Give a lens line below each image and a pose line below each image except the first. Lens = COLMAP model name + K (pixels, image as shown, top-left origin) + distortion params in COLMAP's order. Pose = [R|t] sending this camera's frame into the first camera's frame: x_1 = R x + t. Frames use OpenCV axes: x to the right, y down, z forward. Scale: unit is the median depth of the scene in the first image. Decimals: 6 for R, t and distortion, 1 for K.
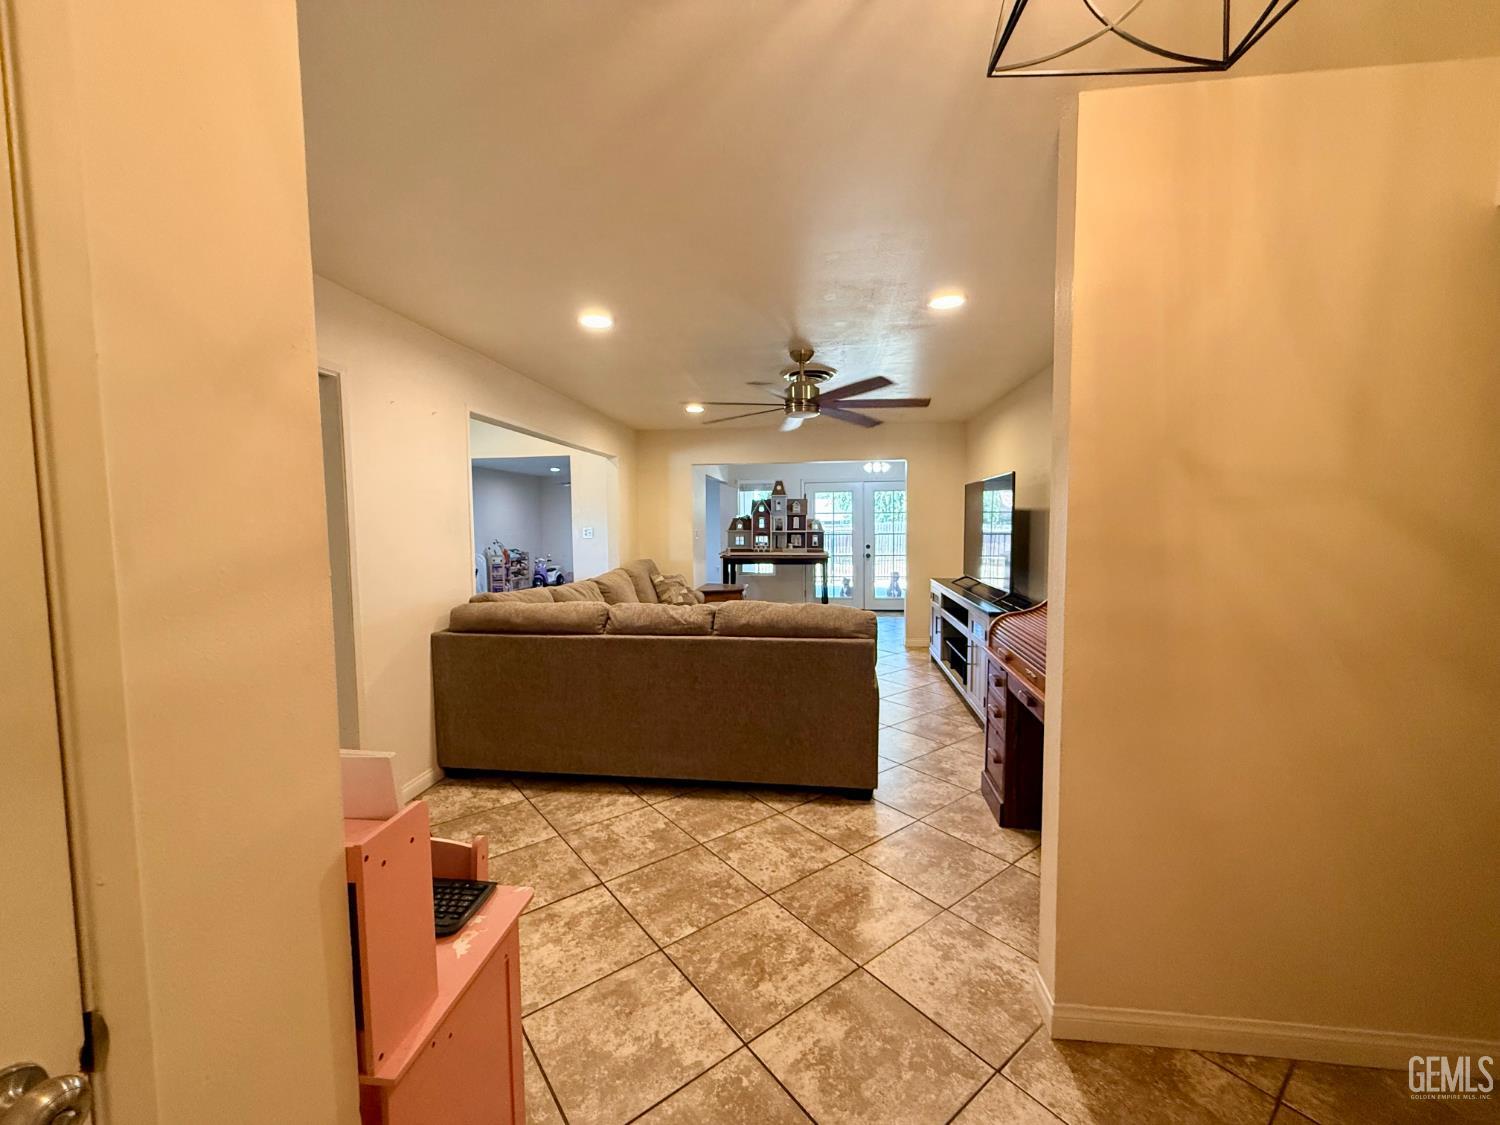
lens RADIAL K [[606.9, 0, 755.1], [0, 606.9, 559.7], [0, 0, 1]] dist [0.001761, -0.000863]
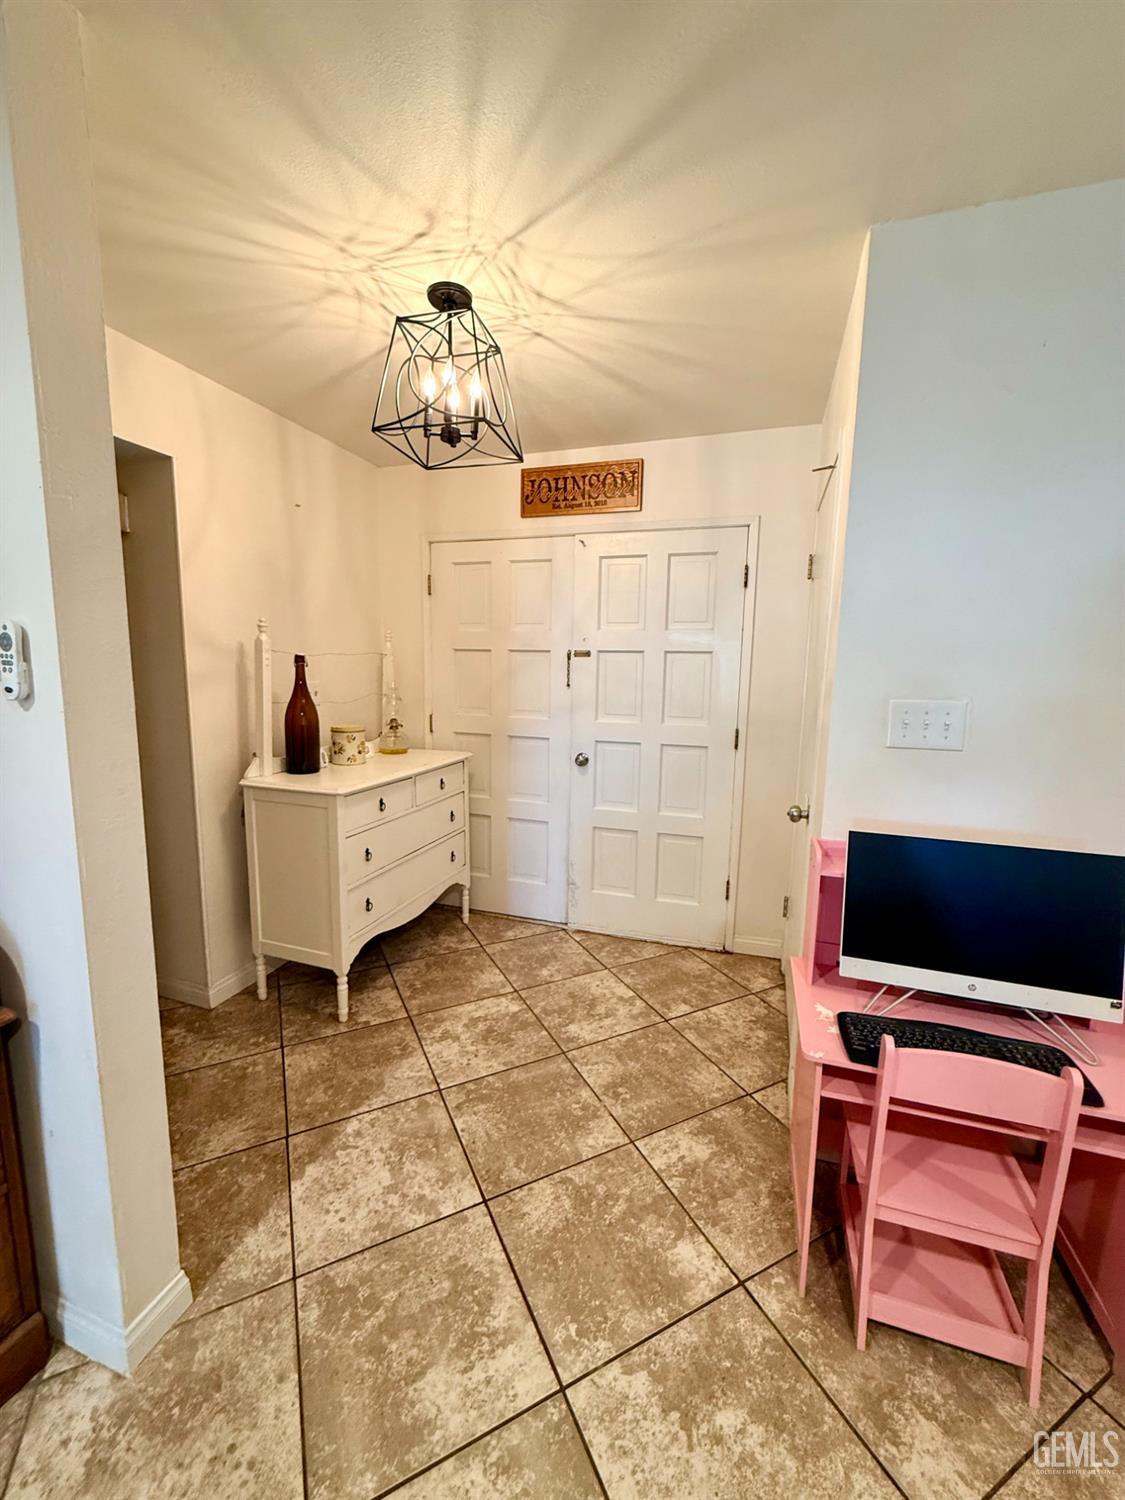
lens RADIAL K [[606.9, 0, 561.4], [0, 606.9, 753.2], [0, 0, 1]] dist [0.001761, -0.000863]
pose [[-0.978639, -0.038060, 0.202031, -0.070962], [0.003524, 0.979465, 0.201584, -0.050320], [-0.205554, 0.197990, -0.958409, 0.831538]]
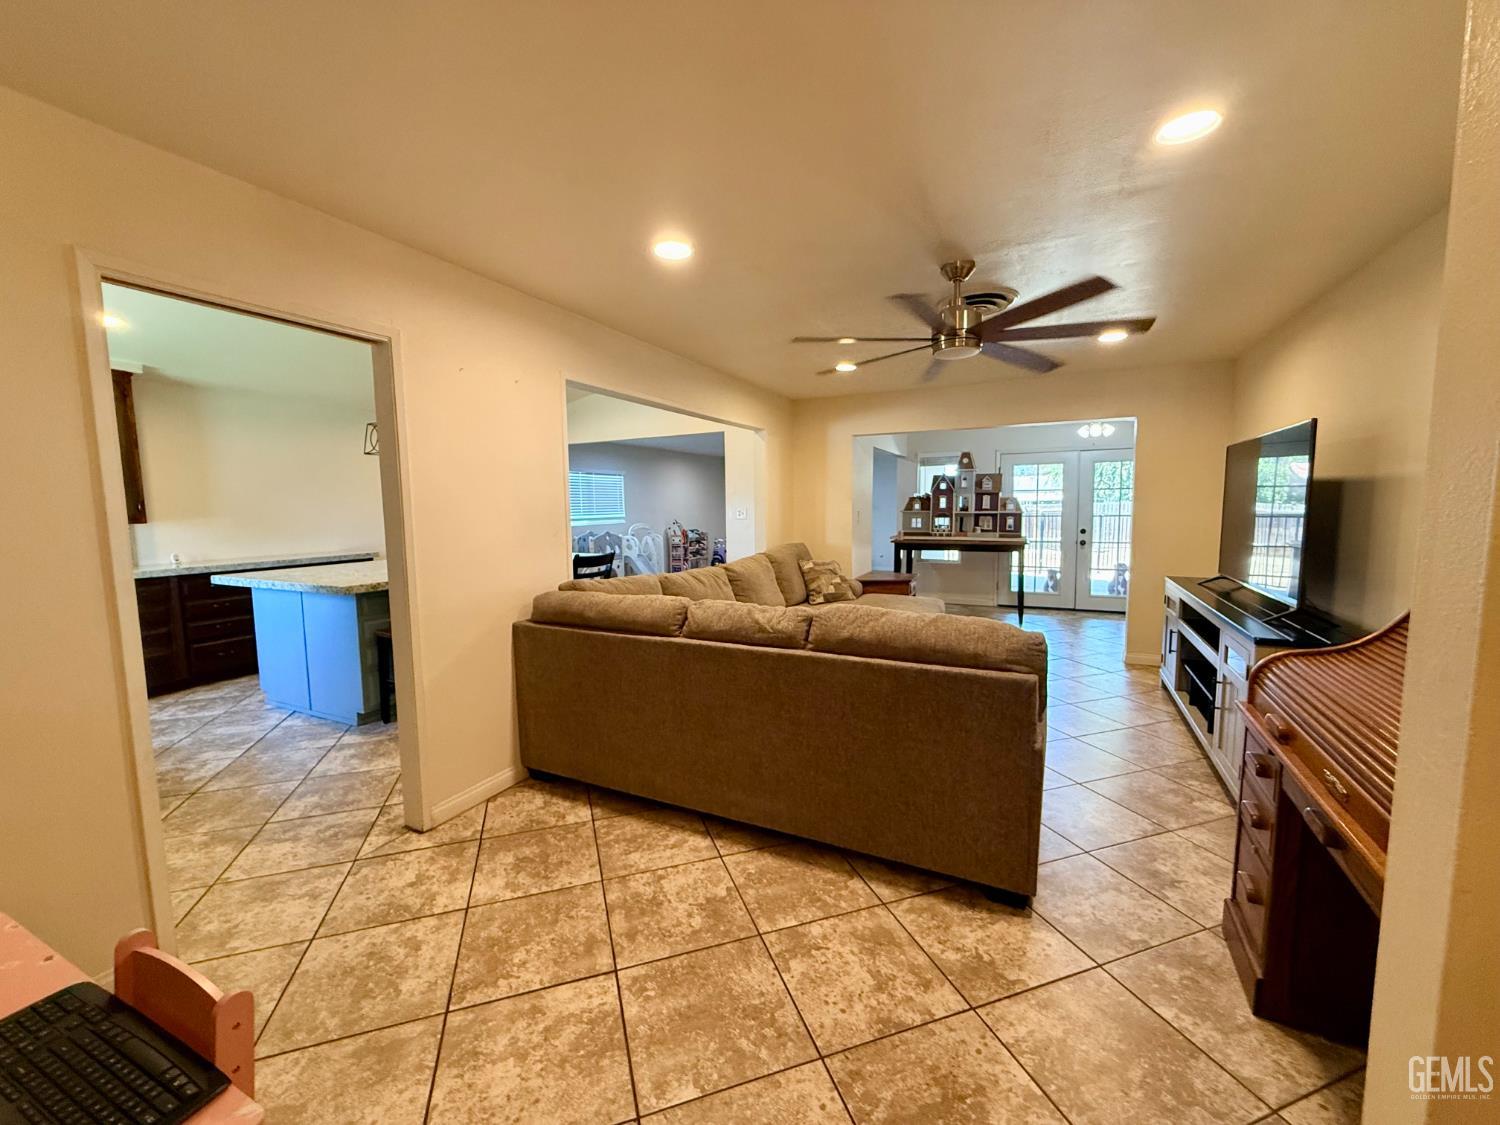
lens RADIAL K [[606.9, 0, 748.9], [0, 606.9, 561.8], [0, 0, 1]] dist [0.001761, -0.000863]
pose [[0.942084, 0.028991, -0.334122, 0.114587], [-0.017274, 0.999129, 0.037987, -0.012440], [0.334932, -0.030016, 0.941764, 0.267368]]
